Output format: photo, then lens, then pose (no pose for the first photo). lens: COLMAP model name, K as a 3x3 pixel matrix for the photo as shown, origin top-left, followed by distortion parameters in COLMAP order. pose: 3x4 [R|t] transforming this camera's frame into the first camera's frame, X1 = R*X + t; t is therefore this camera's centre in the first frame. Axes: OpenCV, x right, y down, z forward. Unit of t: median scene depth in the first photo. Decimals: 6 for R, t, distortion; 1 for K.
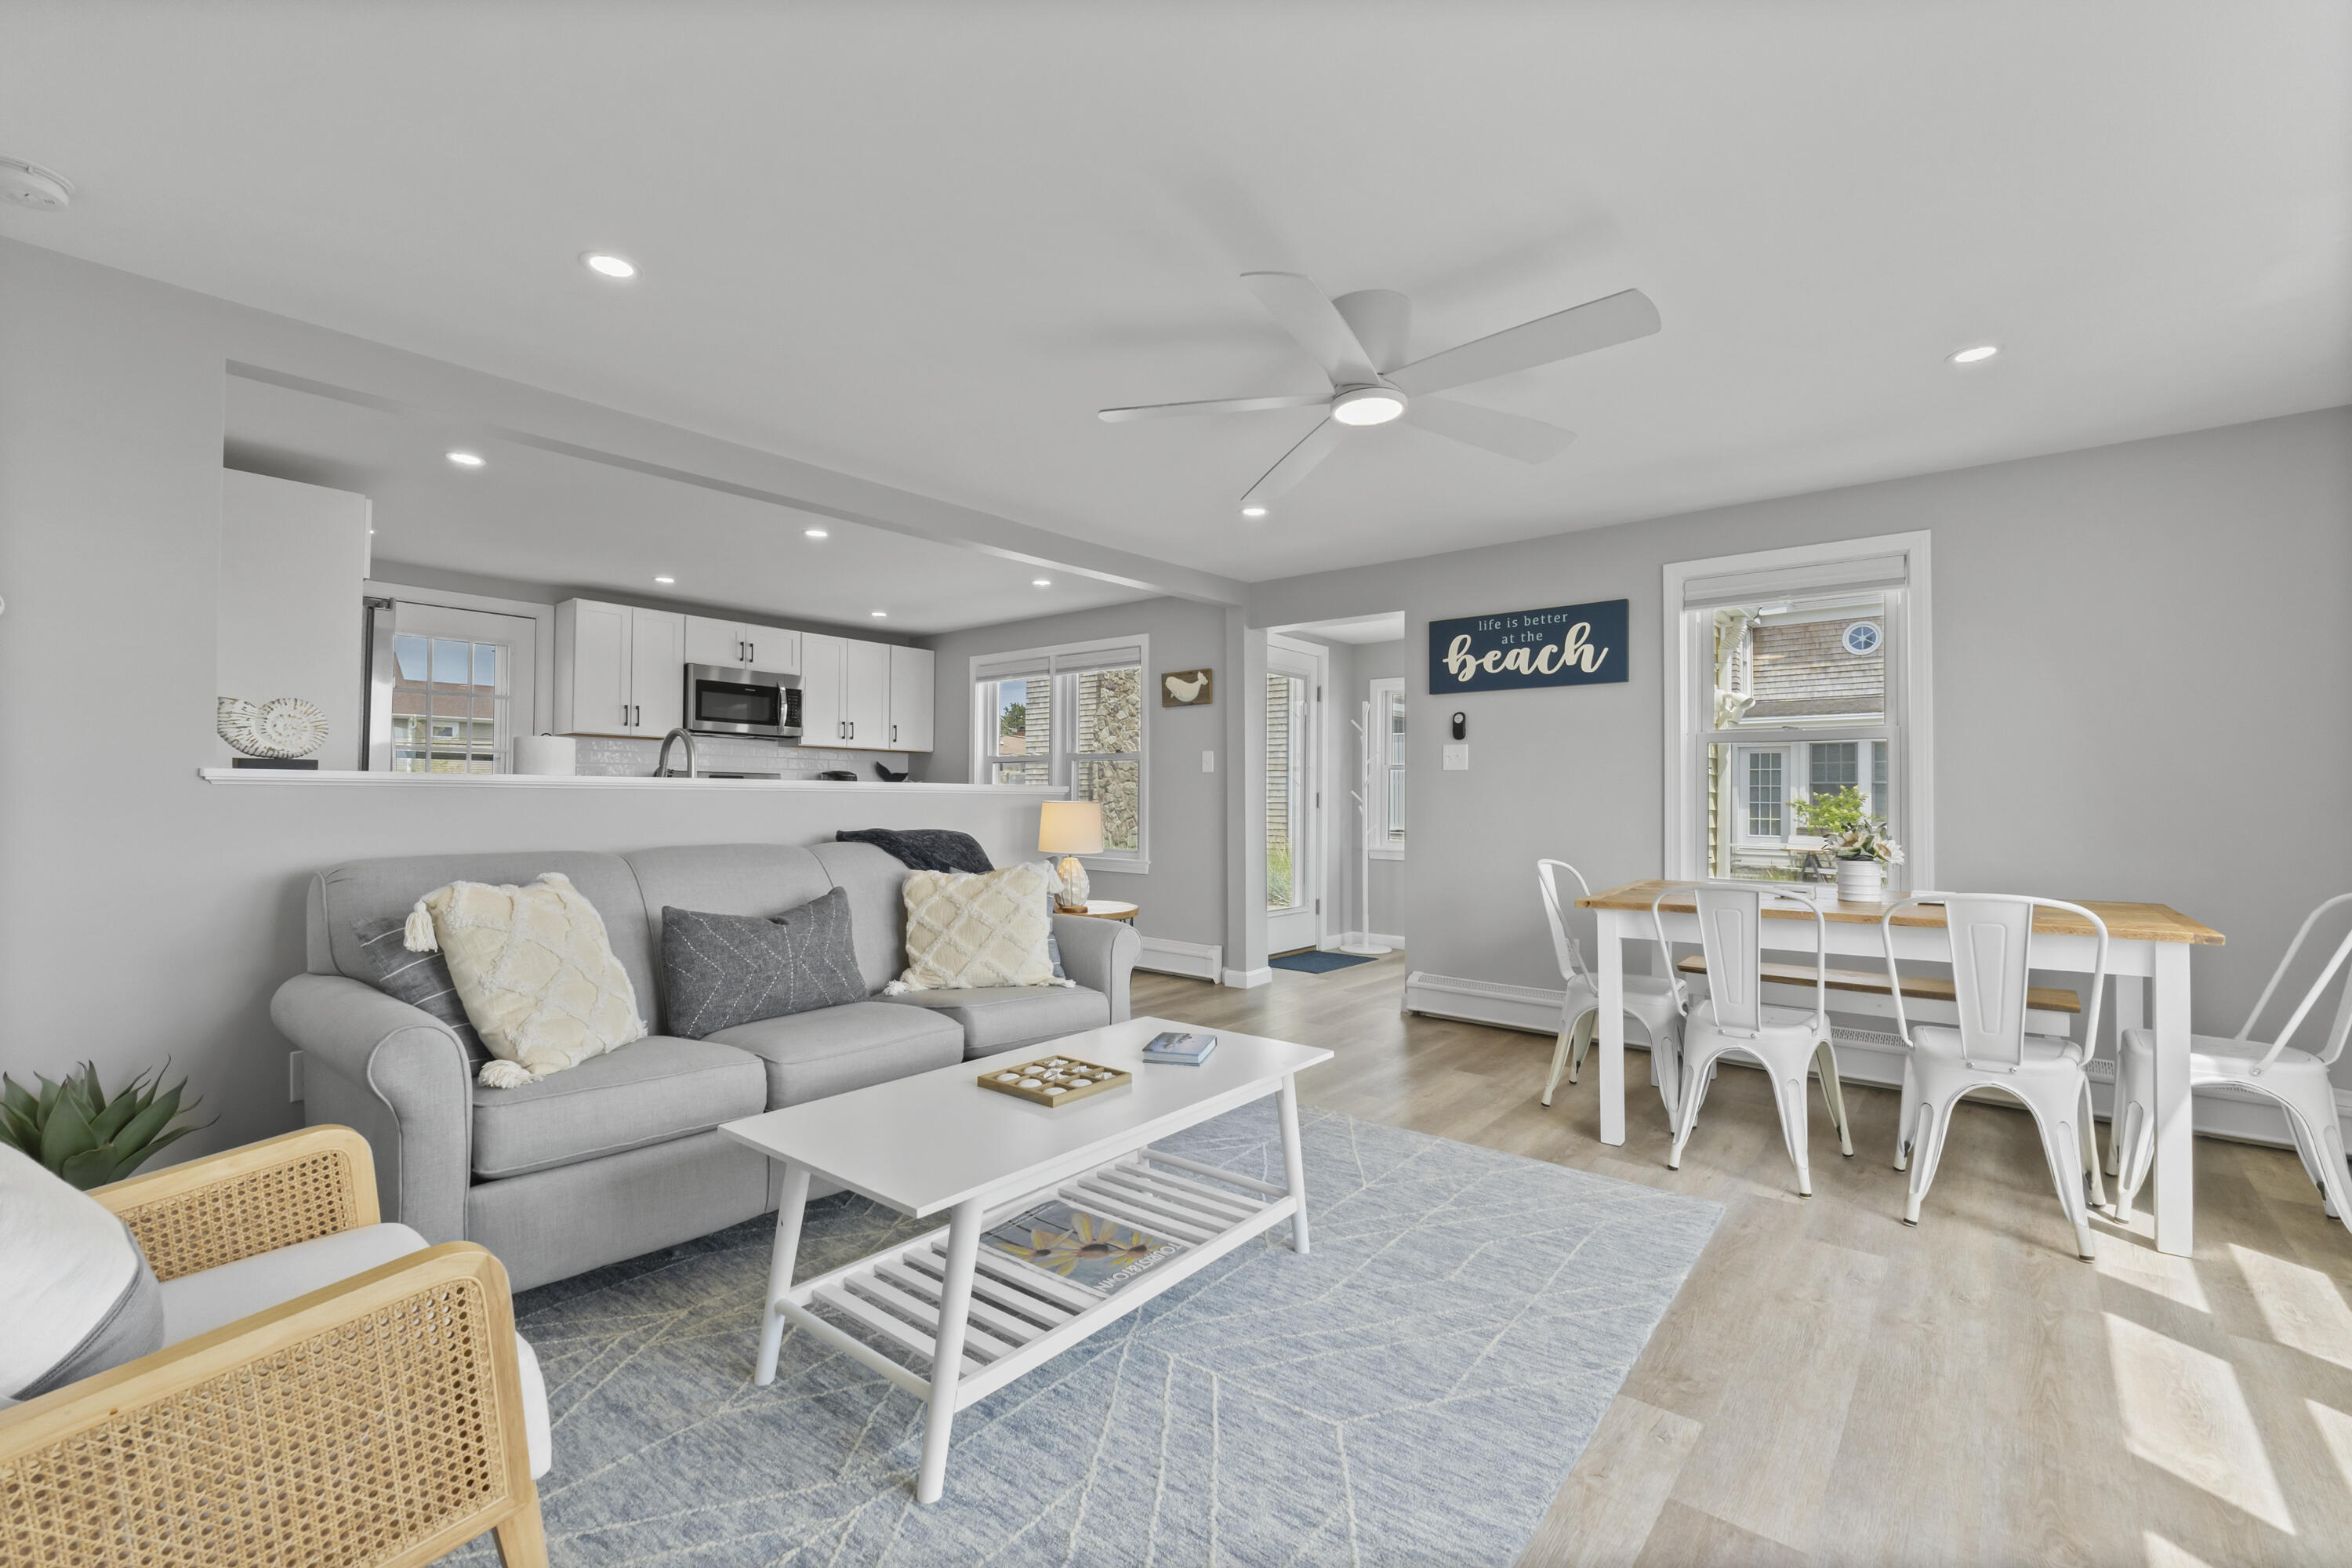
lens RADIAL K [[1018.1, 0, 1174.5], [0, 1018.1, 795.6], [0, 0, 1]] dist [0.000578, 0.000033]
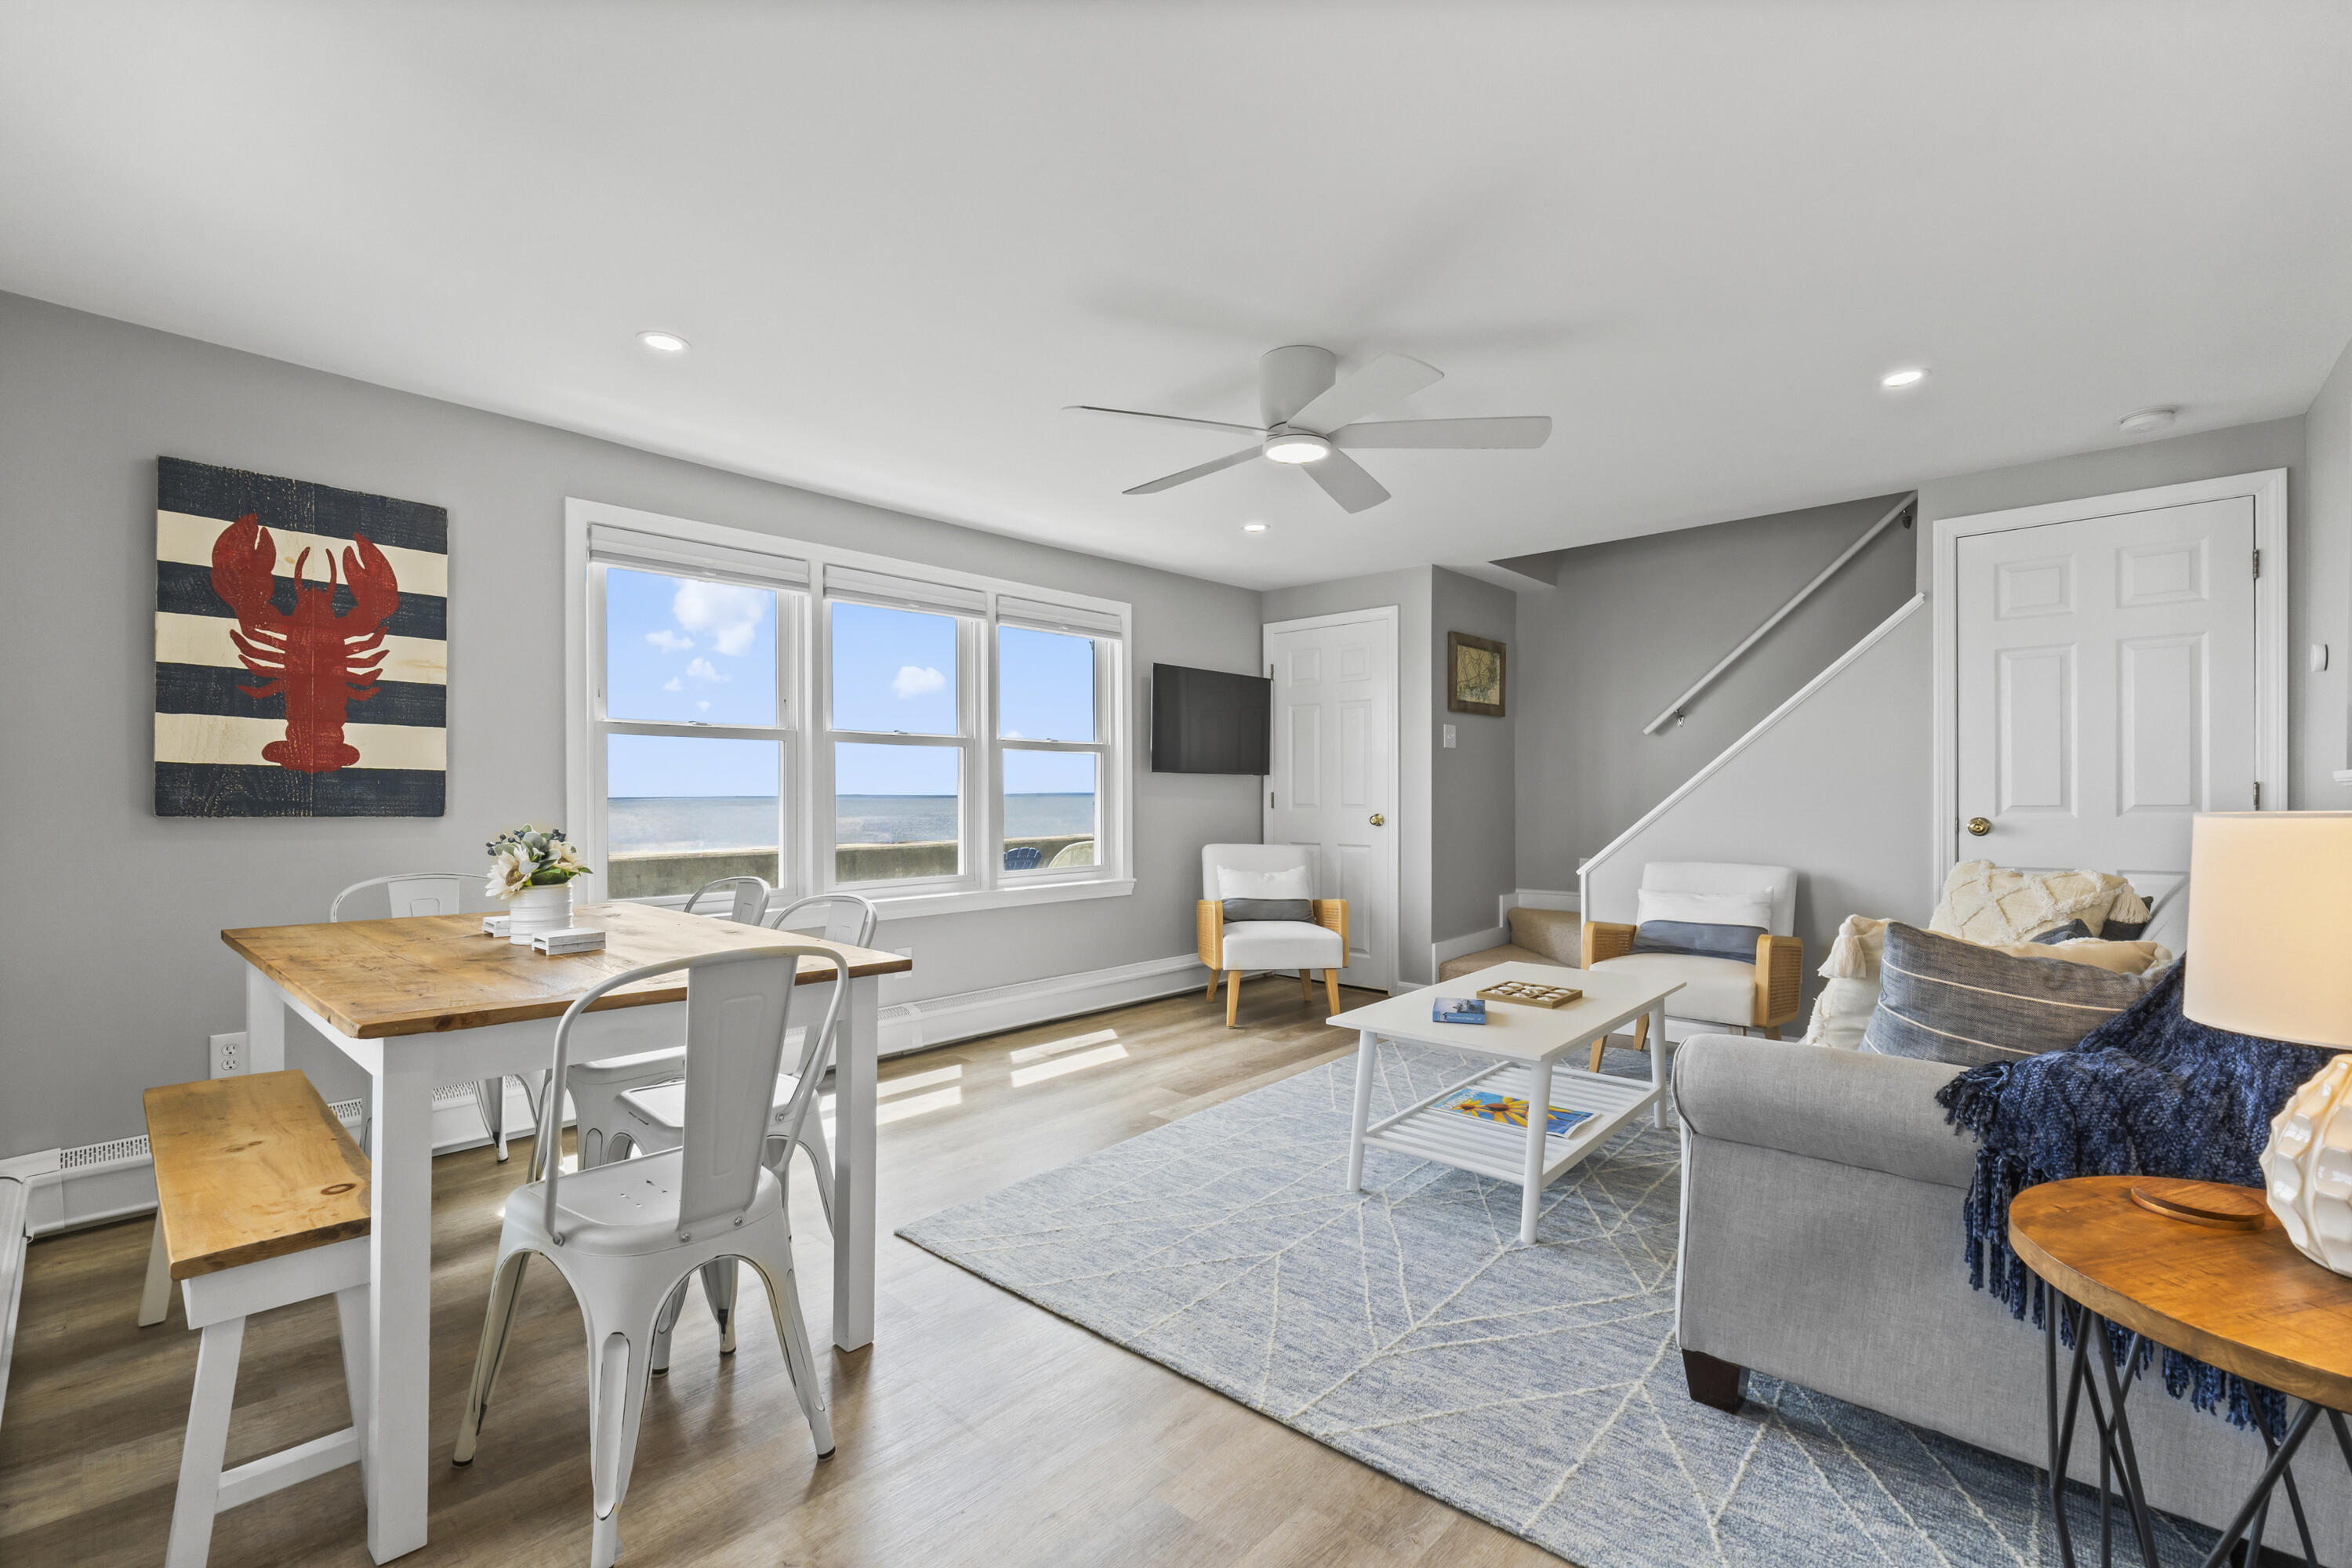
lens RADIAL K [[1018.1, 0, 1176.3], [0, 1018.1, 785.2], [0, 0, 1]] dist [0.000578, 0.000033]
pose [[-0.998962, 0.000185, 0.045544, 0.286454], [-0.000476, 0.999895, -0.014504, 0.010791], [-0.045541, -0.014511, -0.998857, 2.274467]]
